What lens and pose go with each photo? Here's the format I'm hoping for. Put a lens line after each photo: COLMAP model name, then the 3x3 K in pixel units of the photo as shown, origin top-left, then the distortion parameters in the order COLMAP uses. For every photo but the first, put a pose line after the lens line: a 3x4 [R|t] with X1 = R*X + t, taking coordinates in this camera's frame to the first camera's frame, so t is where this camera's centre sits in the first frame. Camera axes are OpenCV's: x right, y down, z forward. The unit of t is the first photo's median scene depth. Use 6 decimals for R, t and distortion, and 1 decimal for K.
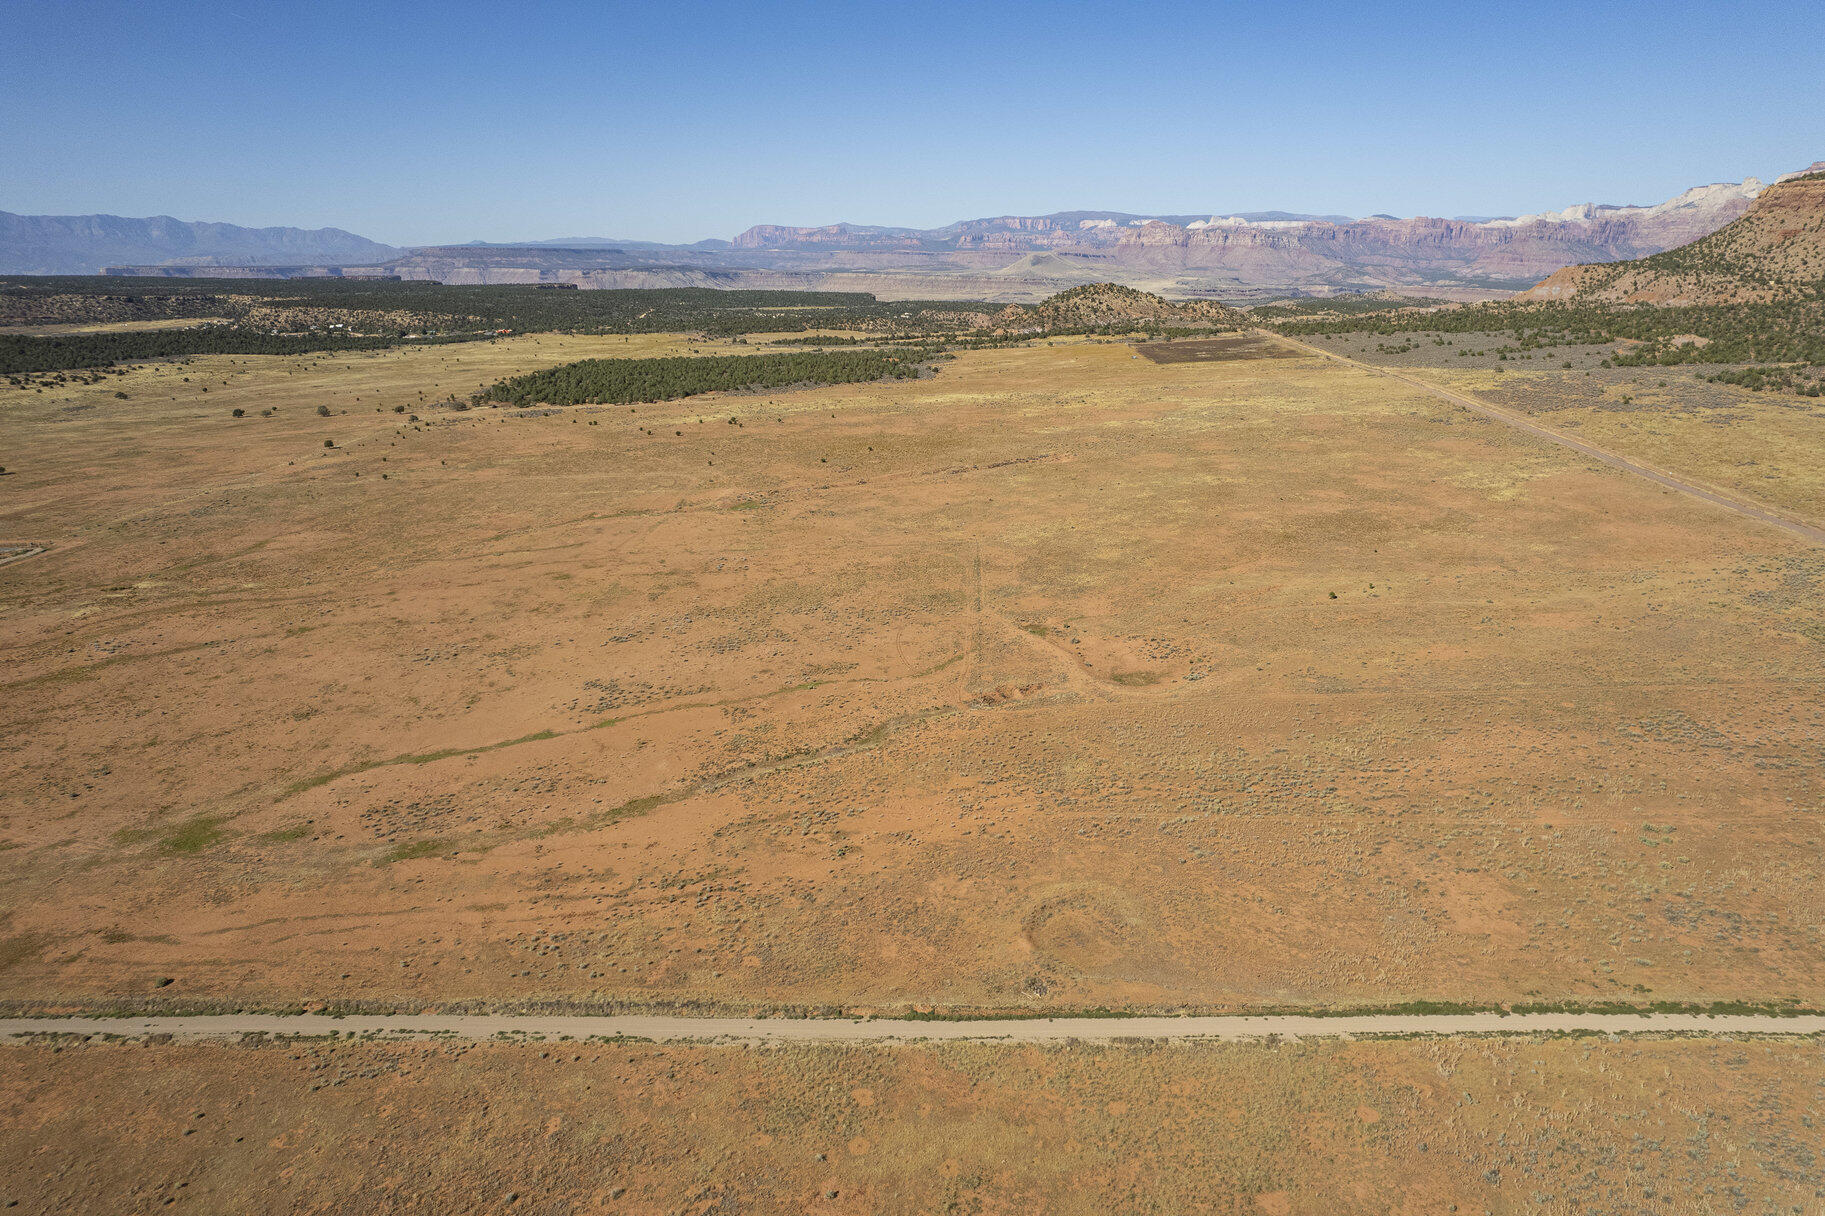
lens RADIAL K [[1165.1, 0, 911.1], [0, 1165.1, 603.0], [0, 0, 1]] dist [-0.076591, 0.071174]
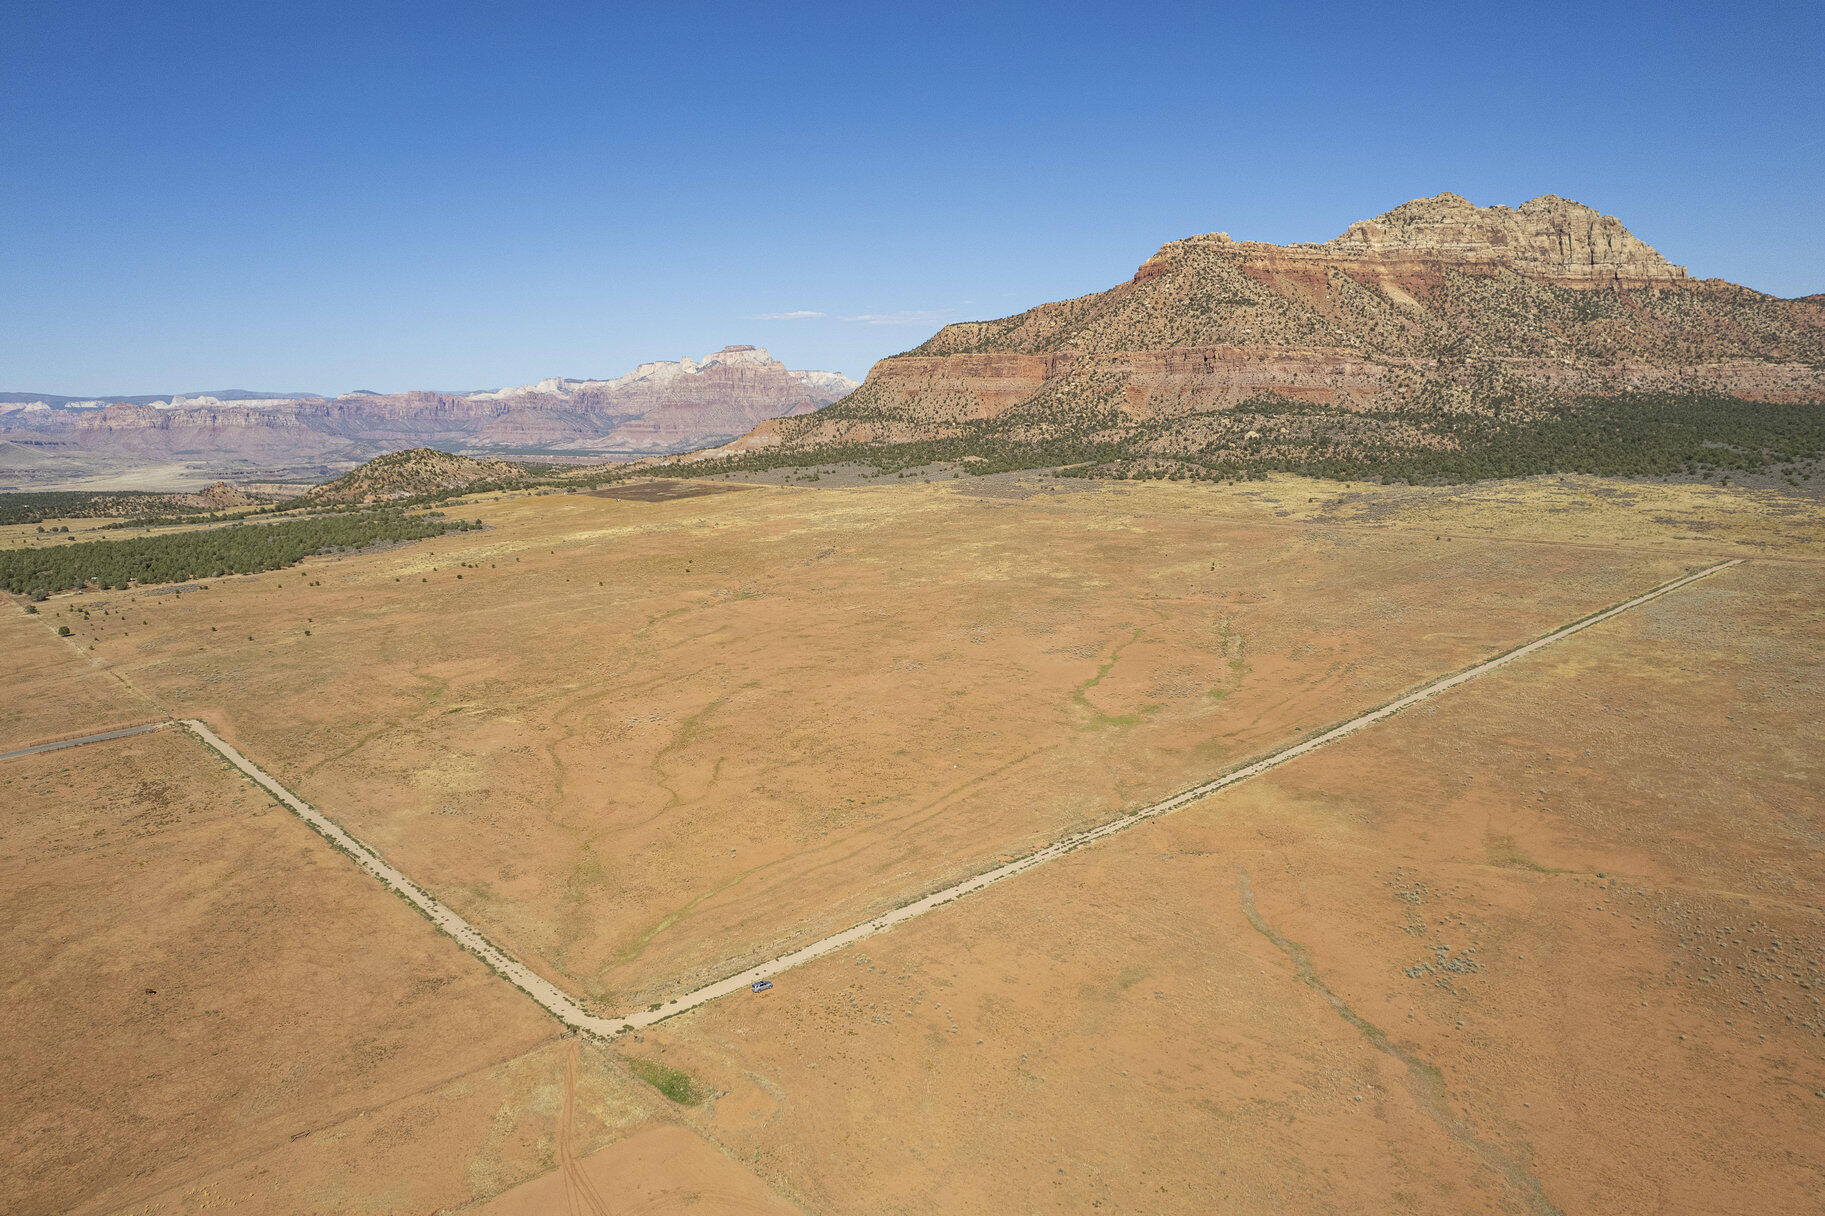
lens RADIAL K [[1261.5, 0, 838.1], [0, 1261.5, 580.2], [0, 0, 1]] dist [-0.084542, 0.080220]
pose [[0.730165, -0.103134, 0.675442, -0.395092], [0.220110, 0.971349, -0.089626, 0.016371], [-0.646847, 0.214113, 0.731946, -0.013029]]
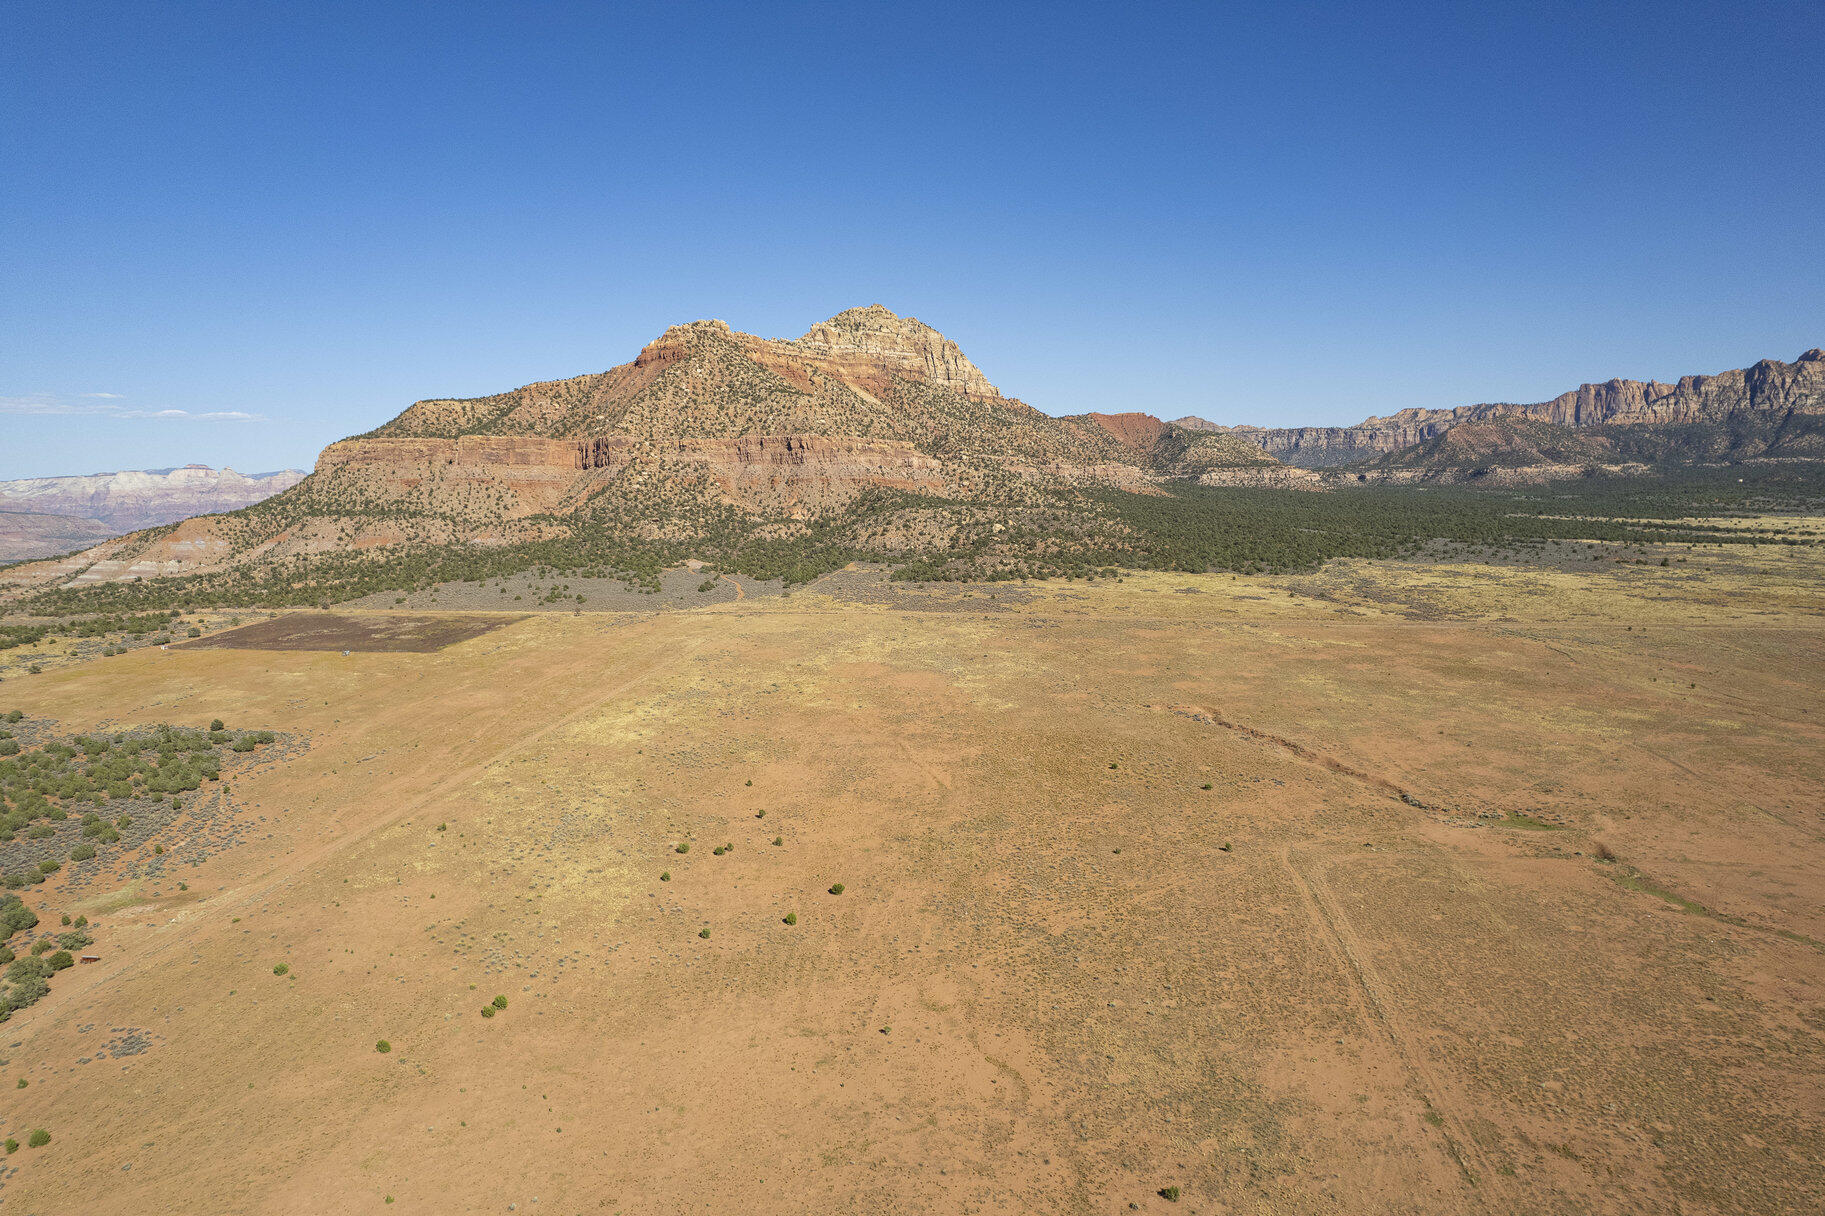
lens RADIAL K [[1163.2, 0, 910.4], [0, 1163.2, 604.3], [0, 0, 1]] dist [-0.069697, 0.063031]
pose [[0.089495, -0.094226, 0.991520, -0.339297], [0.309329, 0.948915, 0.062257, -0.147205], [-0.946735, 0.301134, 0.114070, 0.504131]]
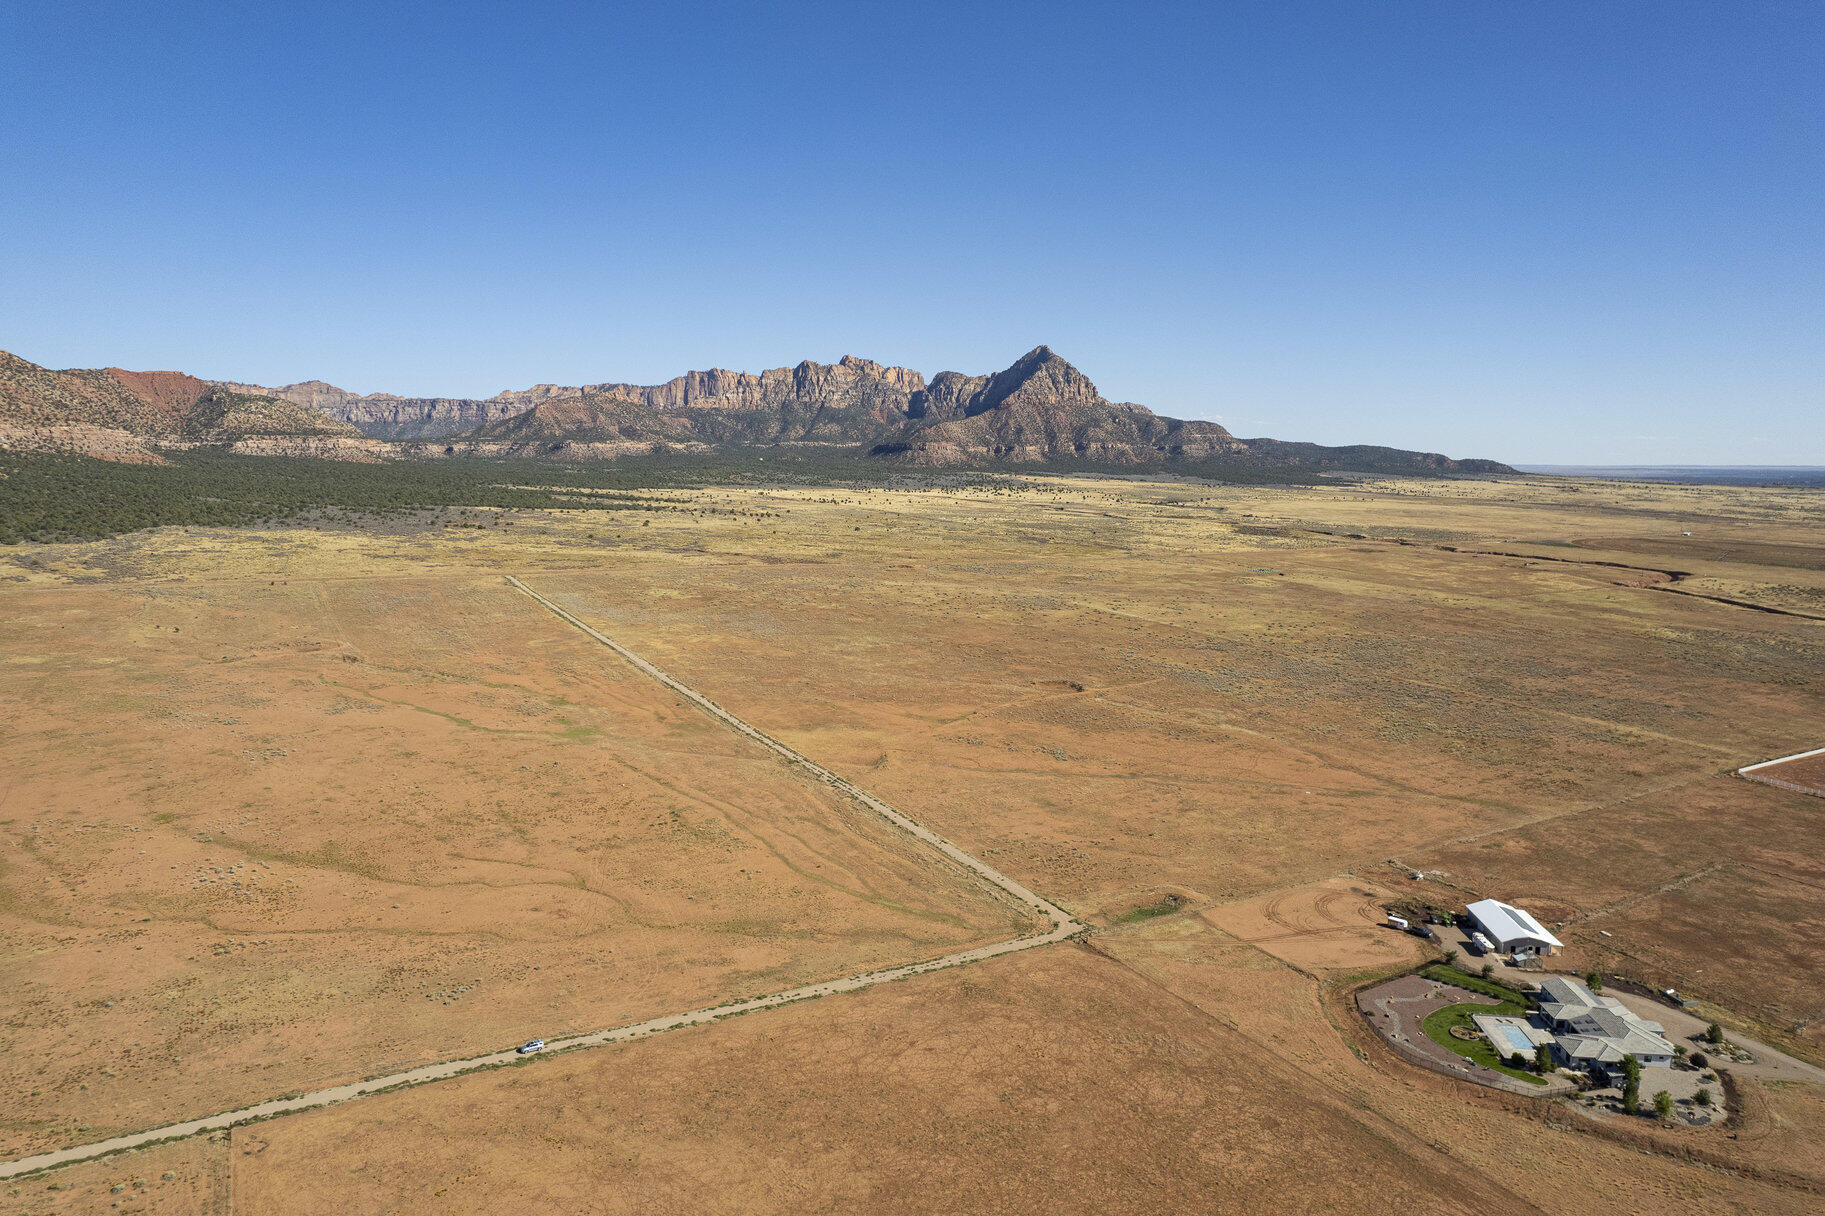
lens RADIAL K [[1168.4, 0, 912.0], [0, 1168.4, 598.2], [0, 0, 1]] dist [-0.081331, 0.075922]
pose [[-0.545405, -0.099603, 0.832233, -0.465552], [0.239820, 0.932859, 0.268812, -0.069960], [-0.803131, 0.346197, -0.484900, 0.266501]]
